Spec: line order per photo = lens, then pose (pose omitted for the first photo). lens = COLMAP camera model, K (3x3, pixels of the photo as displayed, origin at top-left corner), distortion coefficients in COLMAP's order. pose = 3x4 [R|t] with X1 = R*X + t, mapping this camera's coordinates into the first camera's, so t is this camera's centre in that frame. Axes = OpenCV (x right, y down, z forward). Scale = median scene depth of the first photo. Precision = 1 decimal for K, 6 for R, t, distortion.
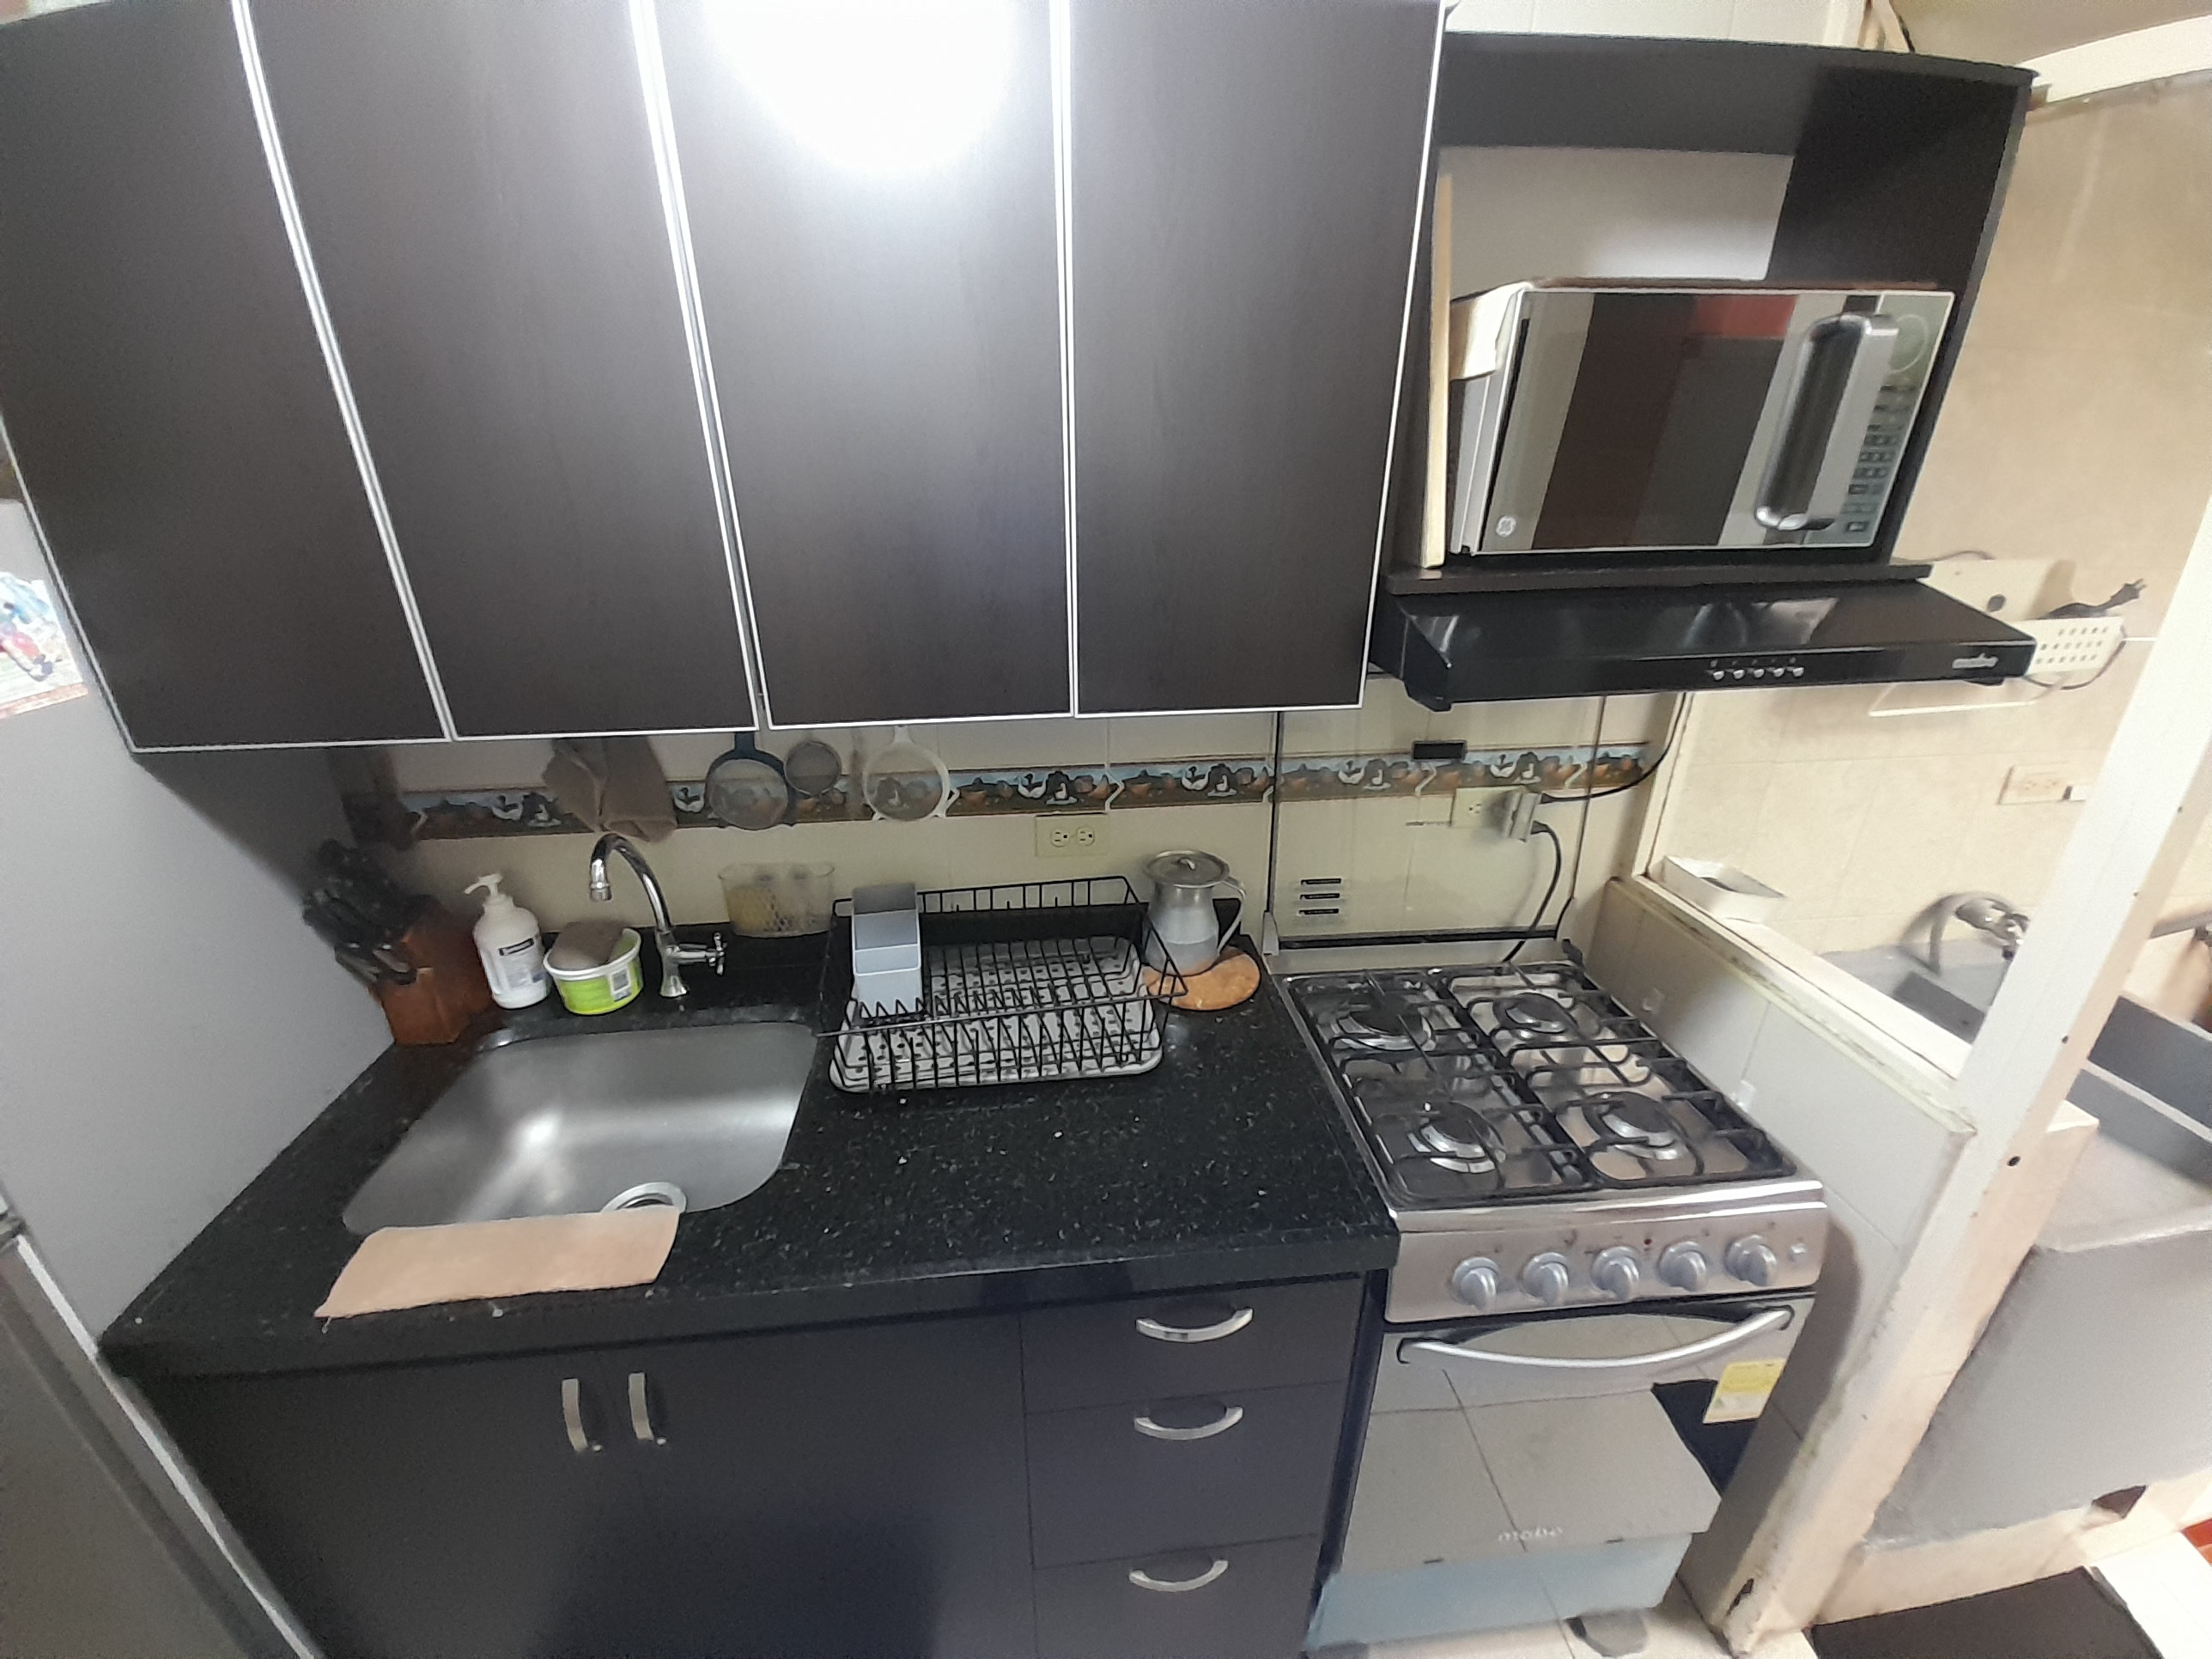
lens RADIAL K [[862.2, 0, 1096.8], [0, 862.2, 815.7], [0, 0, 1]] dist [0.016887, -0.010936]
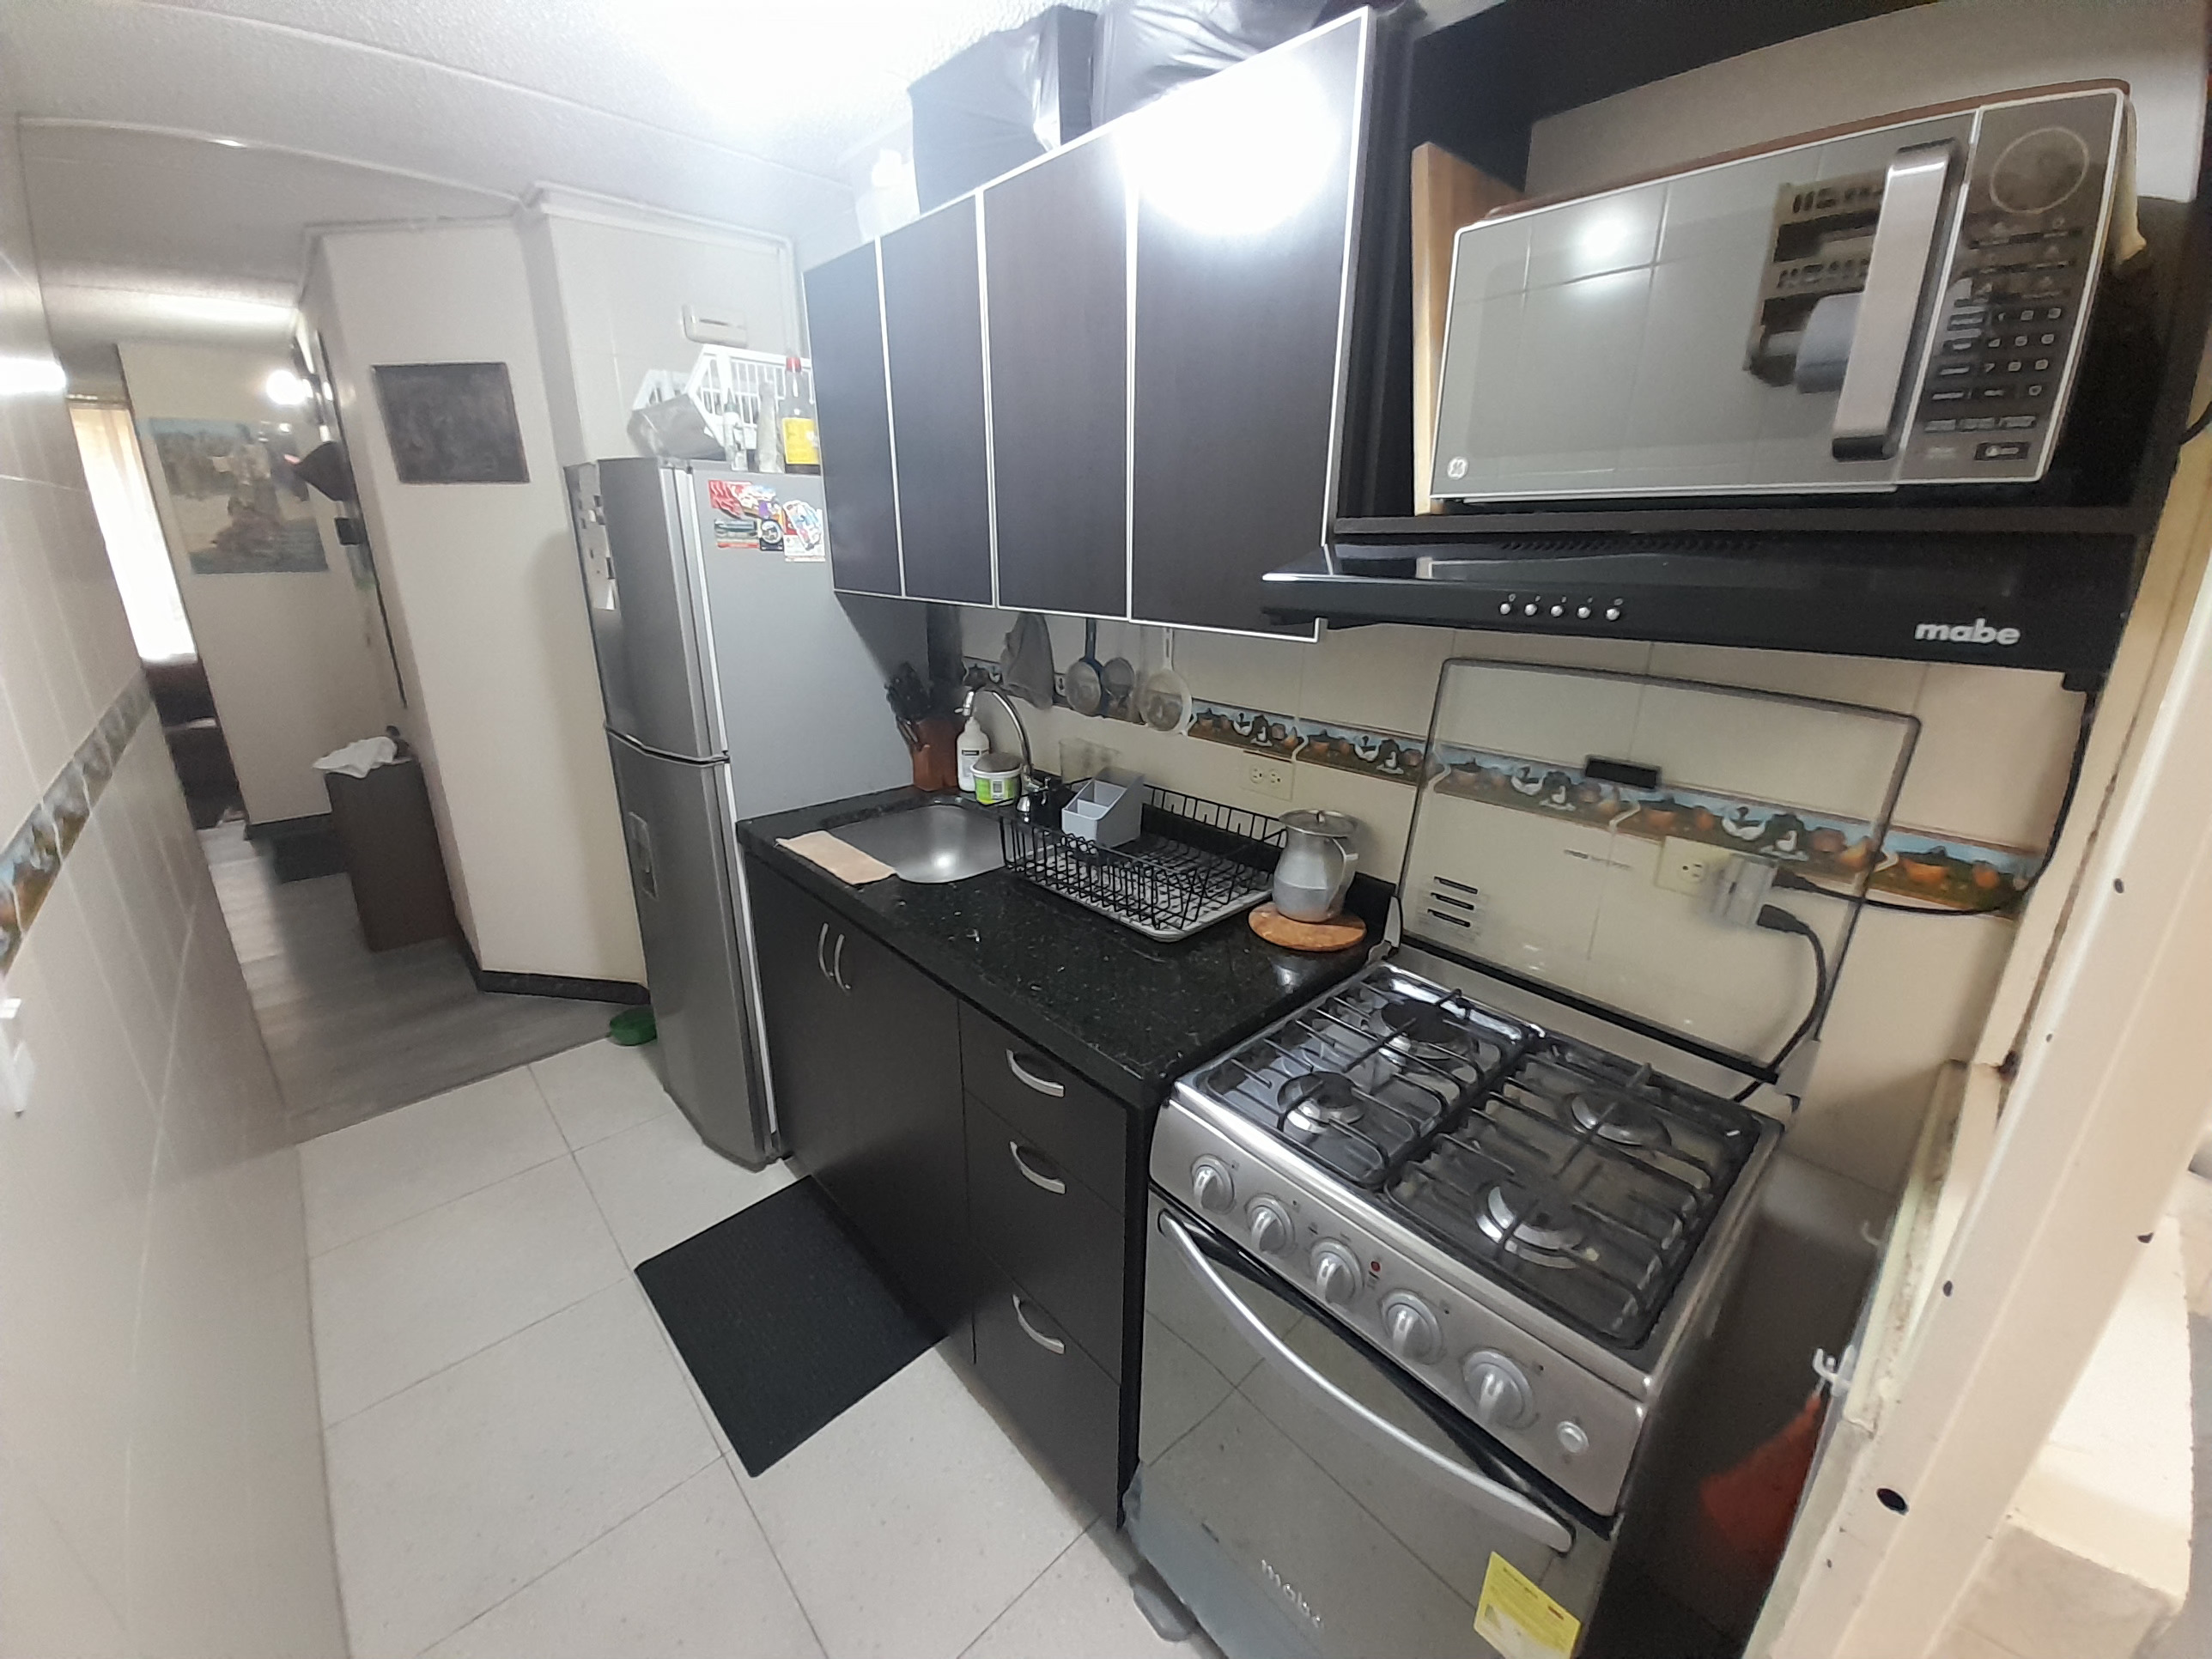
lens RADIAL K [[862.2, 0, 1093.7], [0, 862.2, 816.5], [0, 0, 1]] dist [0.016887, -0.010936]
pose [[0.595299, 0.258762, -0.760698, 0.740374], [-0.321830, 0.944254, 0.069347, 0.069490], [0.736237, 0.203534, 0.645391, 0.102005]]
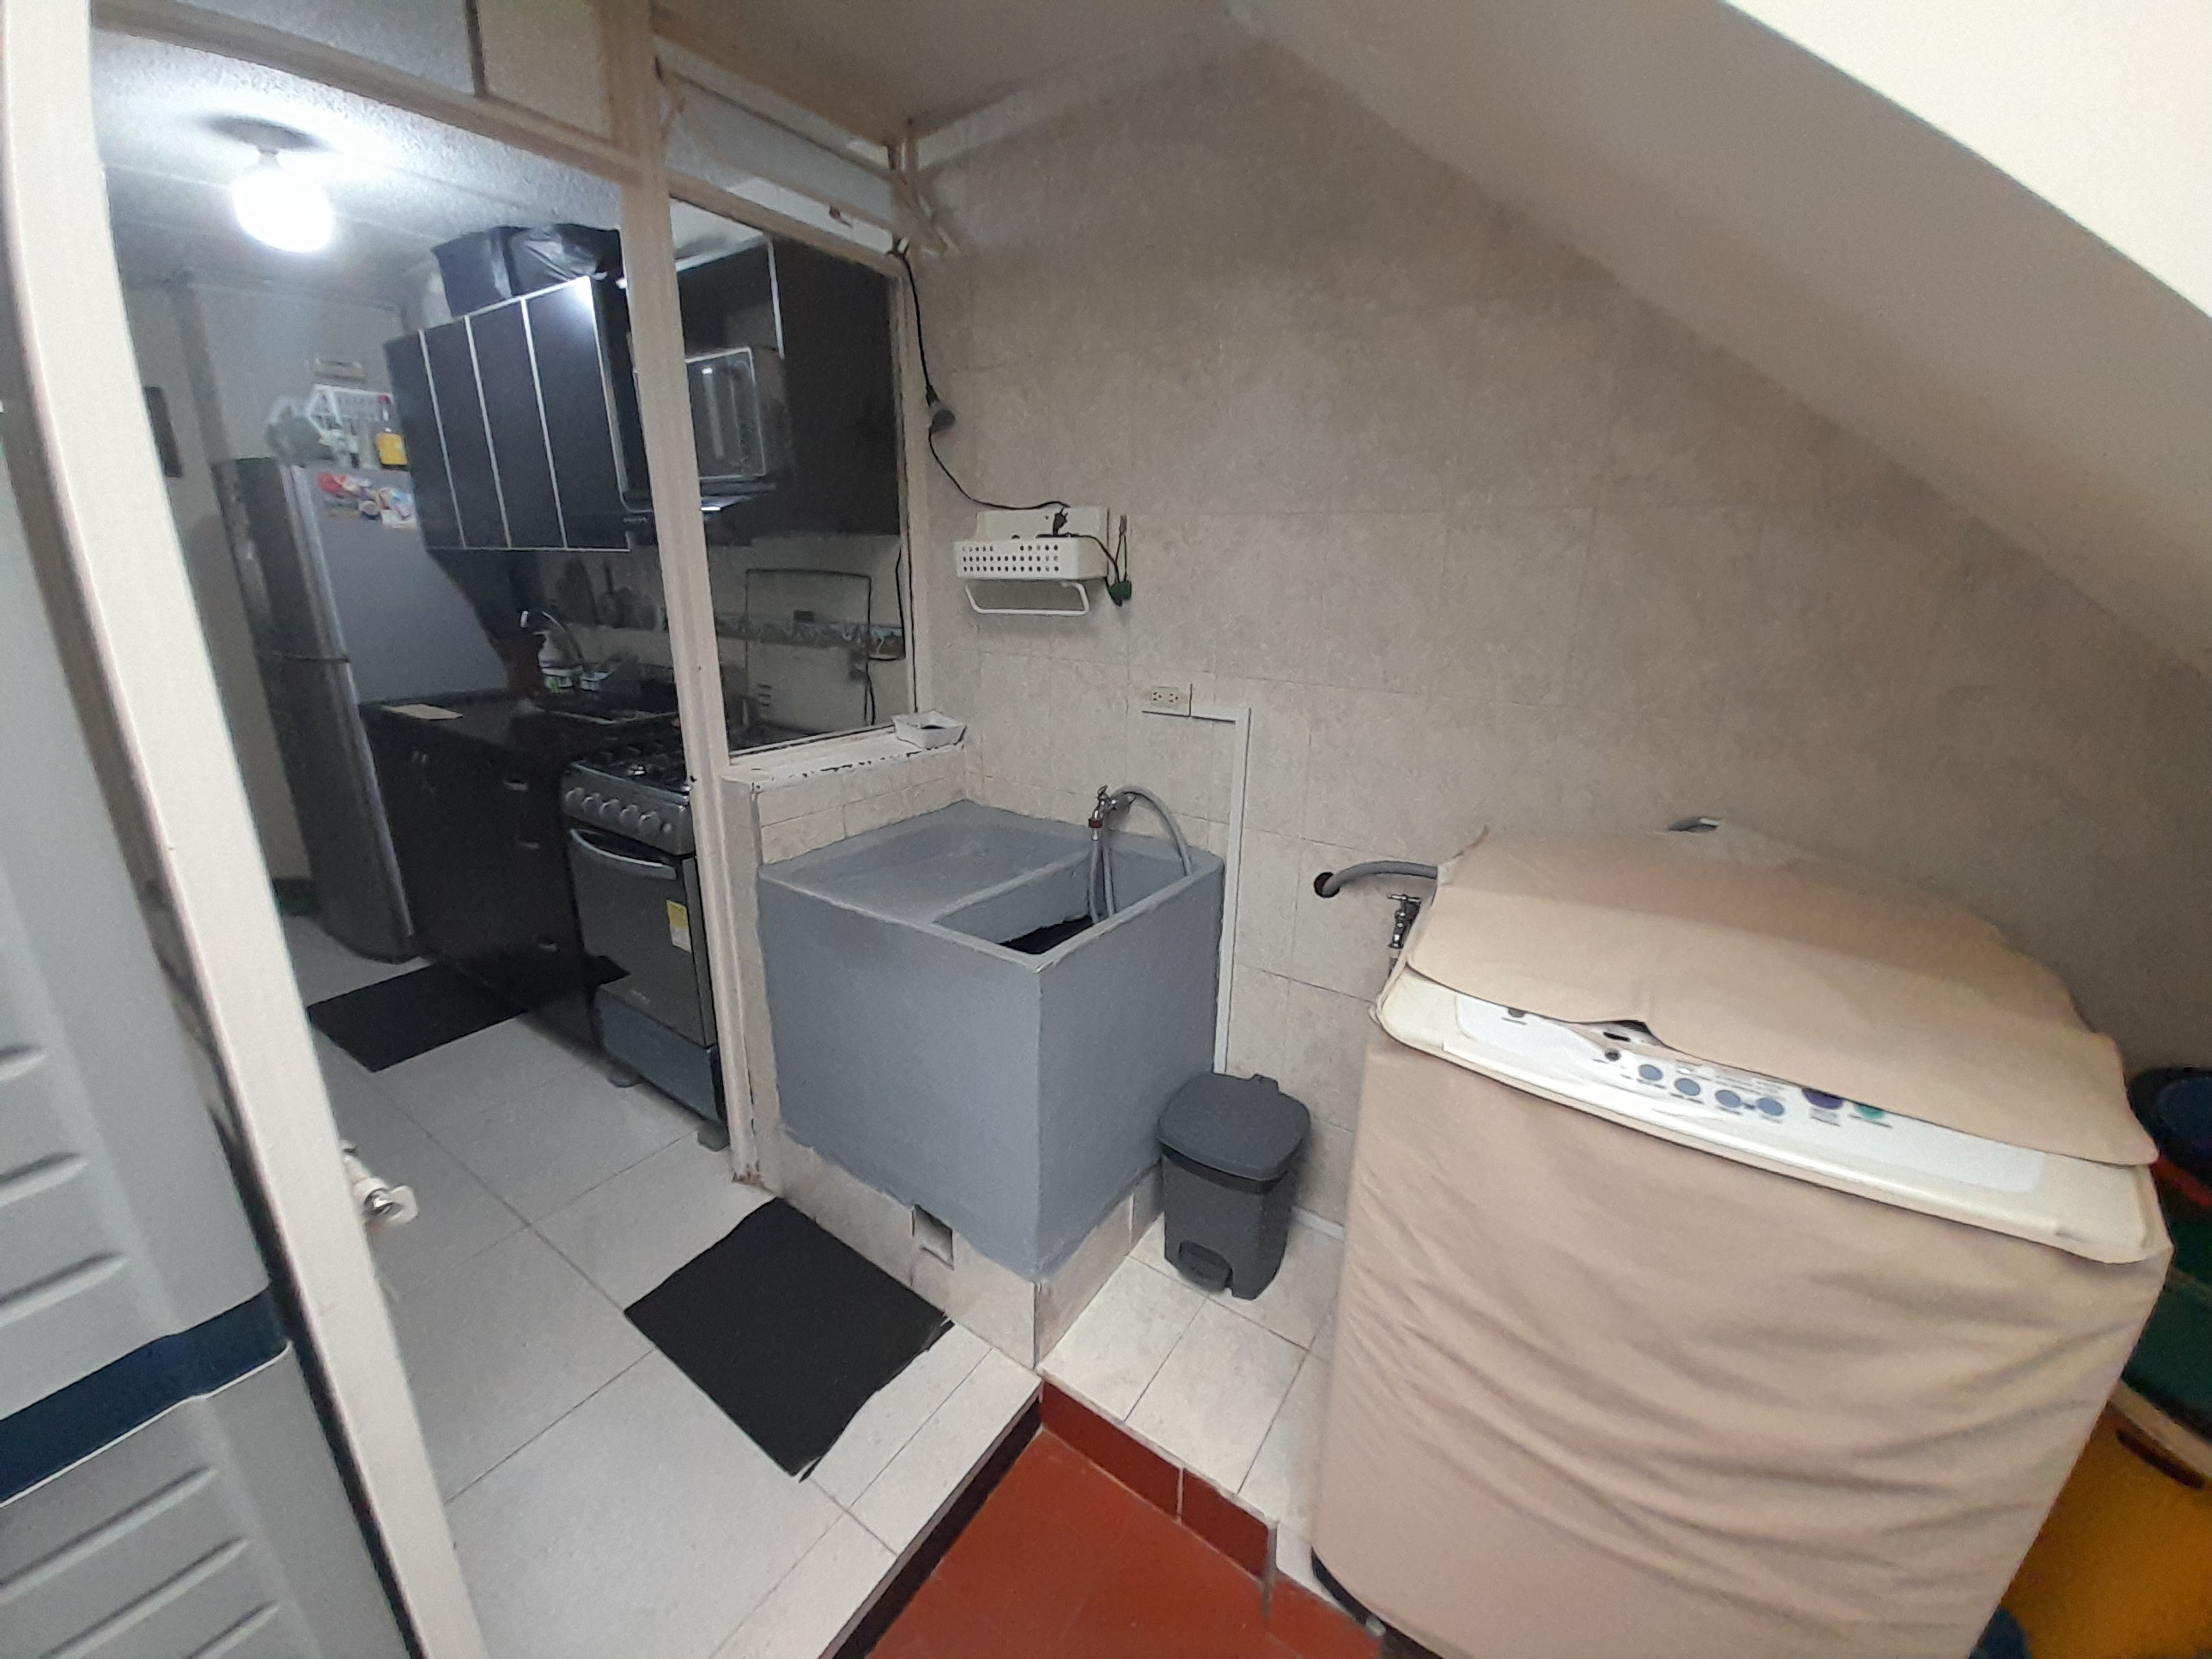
lens RADIAL K [[862.2, 0, 1101.9], [0, 862.2, 819.3], [0, 0, 1]] dist [0.016887, -0.010936]
pose [[0.766368, 0.198985, -0.610807, 2.038588], [-0.265146, 0.964028, -0.018619, 0.197521], [0.585131, 0.176223, 0.791560, 0.027882]]
